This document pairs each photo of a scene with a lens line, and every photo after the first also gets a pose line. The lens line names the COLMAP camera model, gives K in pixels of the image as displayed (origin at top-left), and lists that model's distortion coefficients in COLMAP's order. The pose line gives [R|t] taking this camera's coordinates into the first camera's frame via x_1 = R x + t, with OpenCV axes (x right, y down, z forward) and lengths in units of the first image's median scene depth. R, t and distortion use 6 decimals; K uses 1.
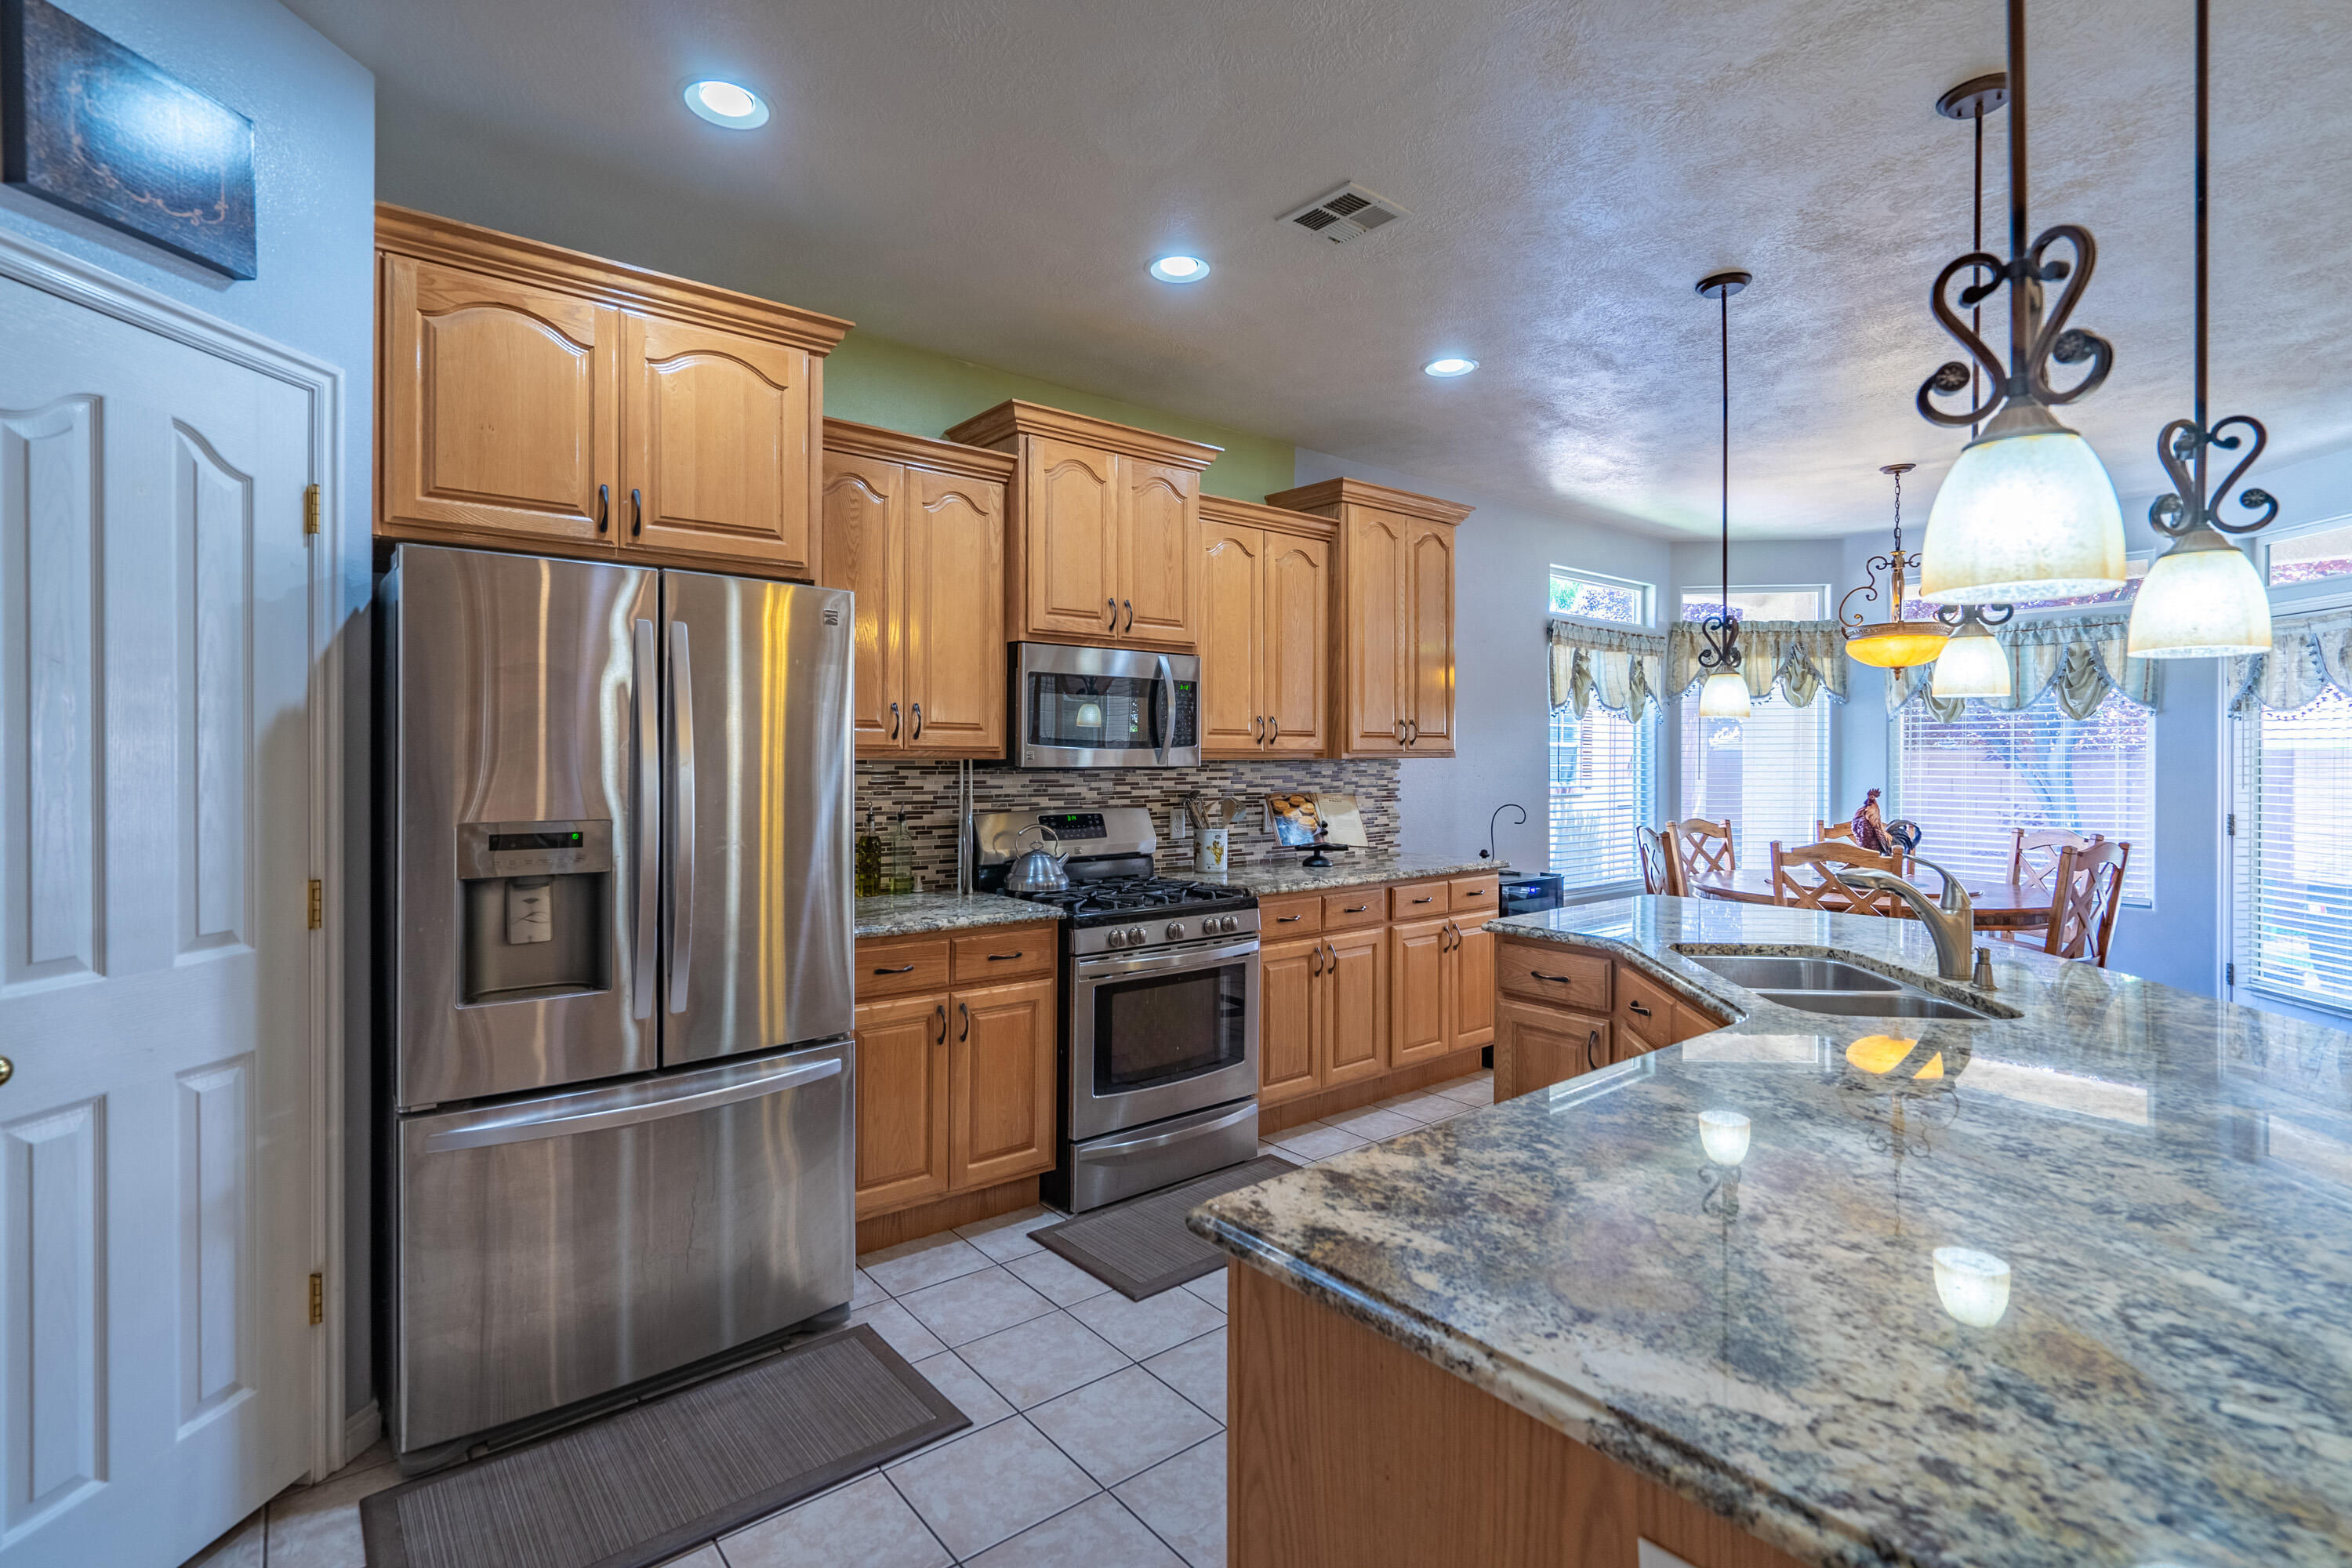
lens RADIAL K [[1078.4, 0, 1176.5], [0, 1078.4, 770.1], [0, 0, 1]] dist [0.001637, -0.000033]
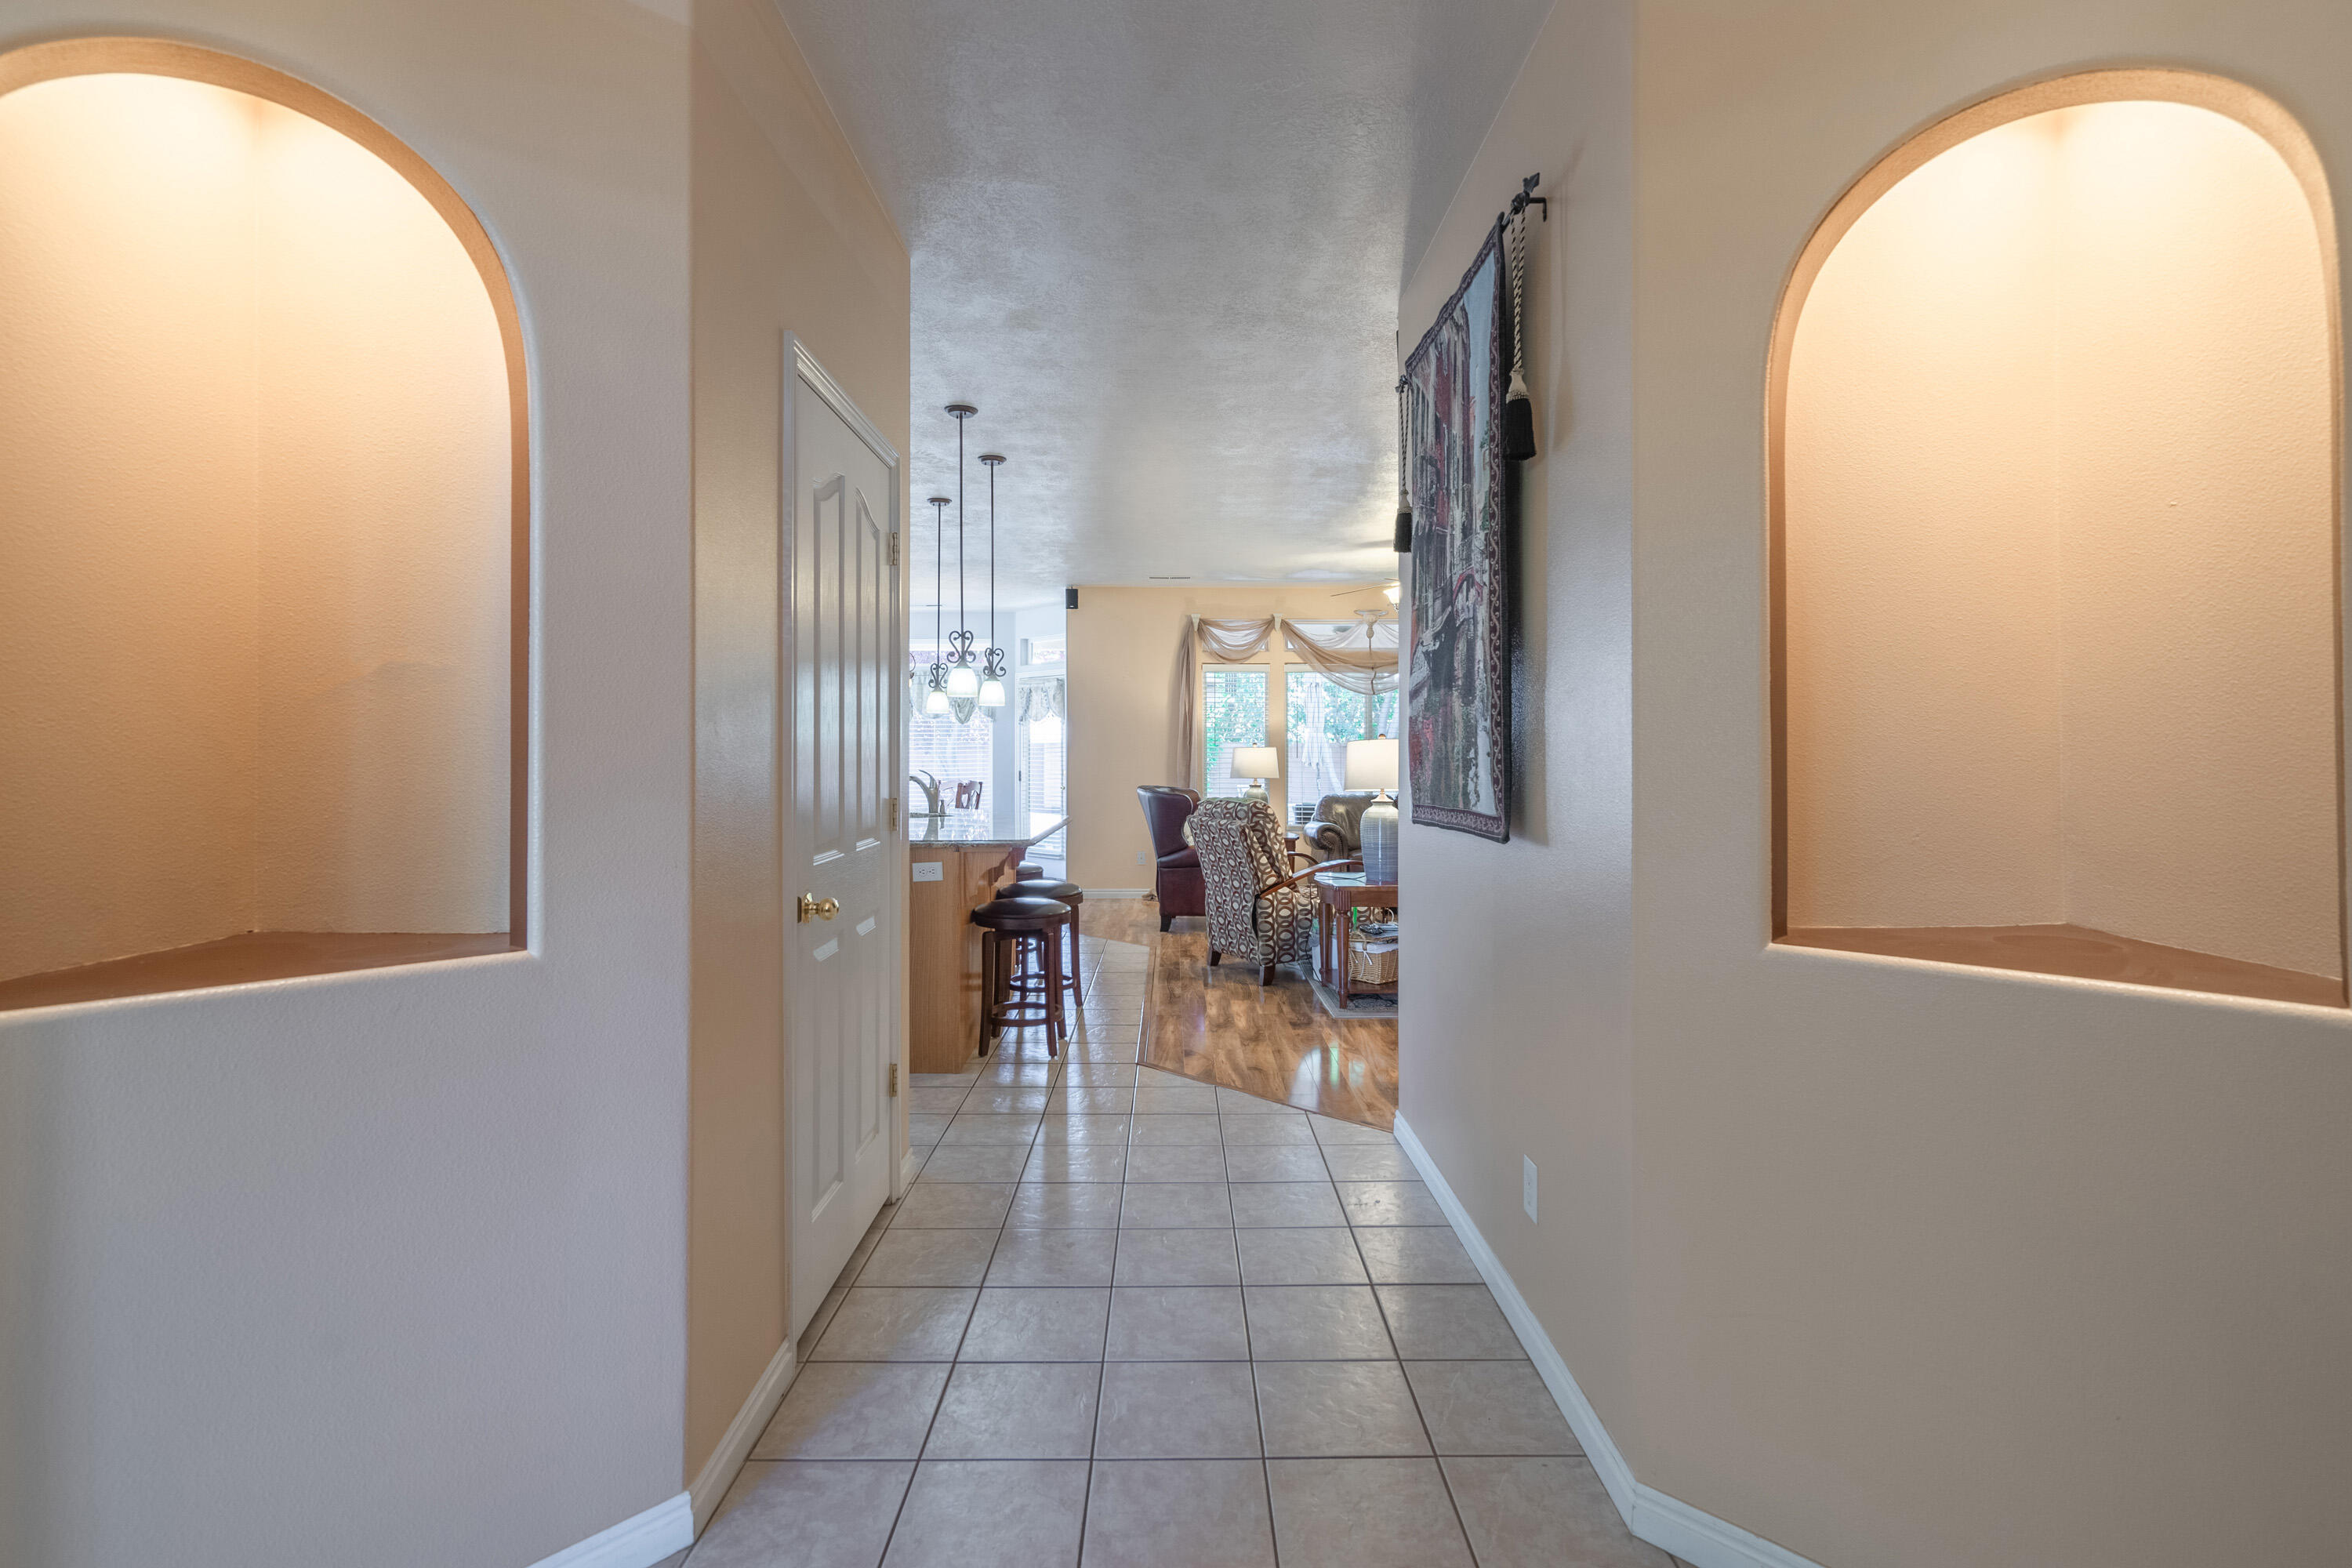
lens RADIAL K [[1078.4, 0, 1176.3], [0, 1078.4, 771.6], [0, 0, 1]] dist [0.001637, -0.000033]
pose [[0.622869, -0.009496, 0.782268, -0.394102], [0.004978, 0.999954, 0.008176, 0.023014], [-0.782310, -0.001199, 0.622888, -0.453163]]
